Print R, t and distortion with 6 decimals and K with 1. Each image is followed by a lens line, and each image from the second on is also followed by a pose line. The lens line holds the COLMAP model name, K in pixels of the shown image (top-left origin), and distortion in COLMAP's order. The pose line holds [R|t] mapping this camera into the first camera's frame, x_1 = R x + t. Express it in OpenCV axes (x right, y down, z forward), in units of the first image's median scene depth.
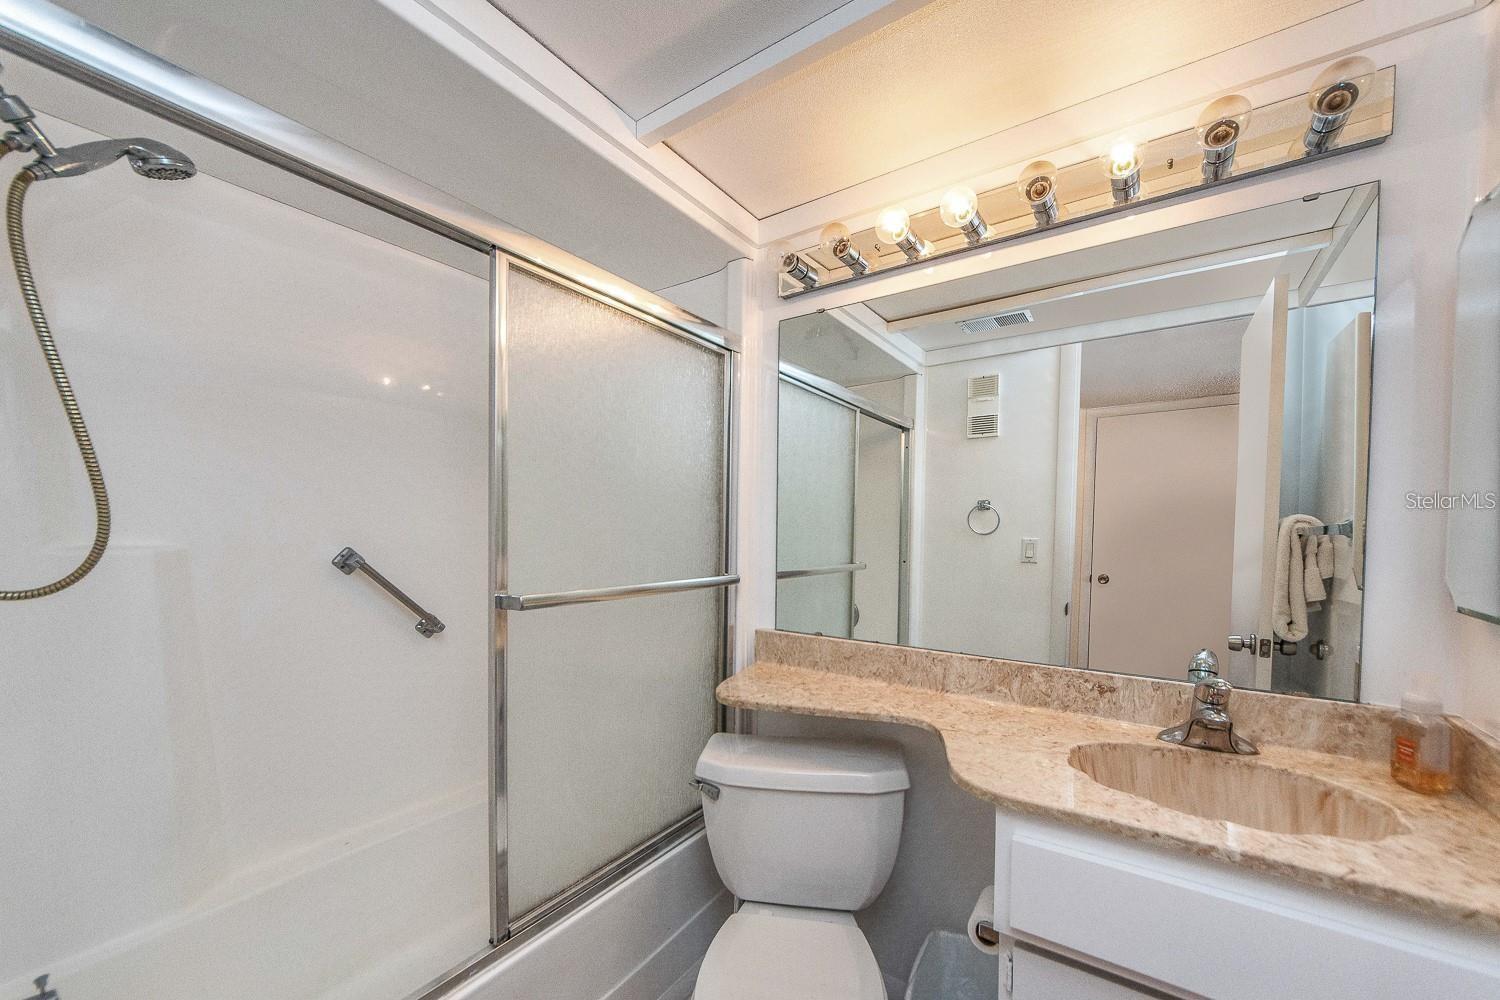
lens RADIAL K [[566.8, 0, 745.1], [0, 566.8, 552.1], [0, 0, 1]] dist [0.000070, -0.000047]
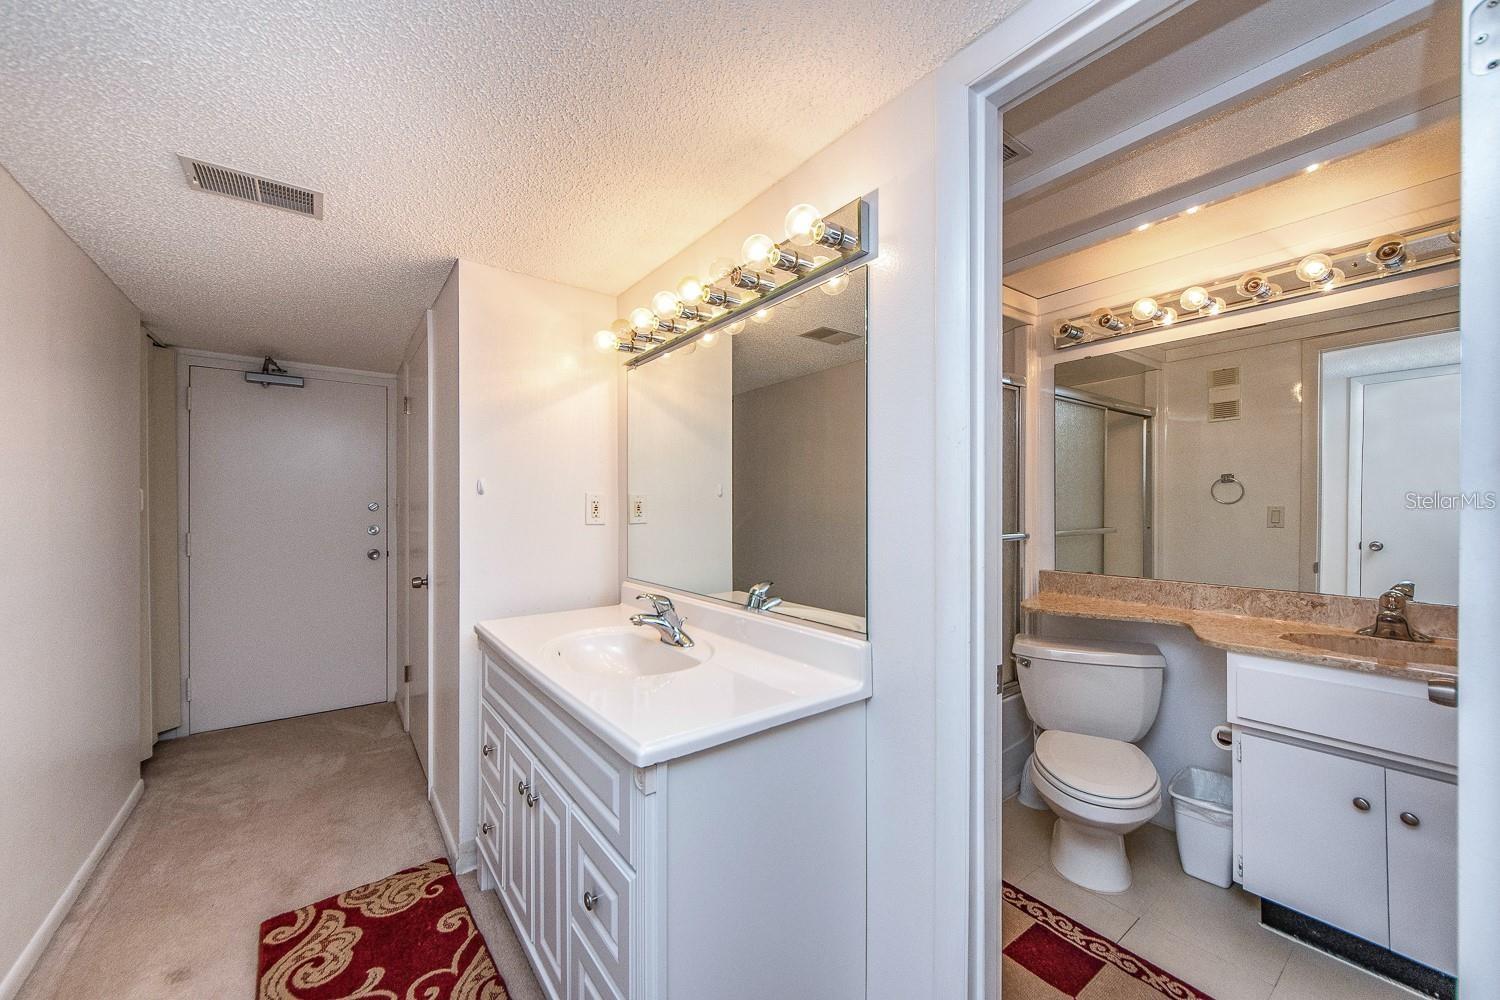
lens RADIAL K [[562.5, 0, 756.2], [0, 562.5, 507.8], [0, 0, 1]] dist [-0.002363, -0.000127]
pose [[0.950480, -0.012978, -0.310514, -0.257336], [0.003549, 0.999516, -0.030912, 0.017810], [0.310764, 0.028279, 0.950066, -0.717452]]
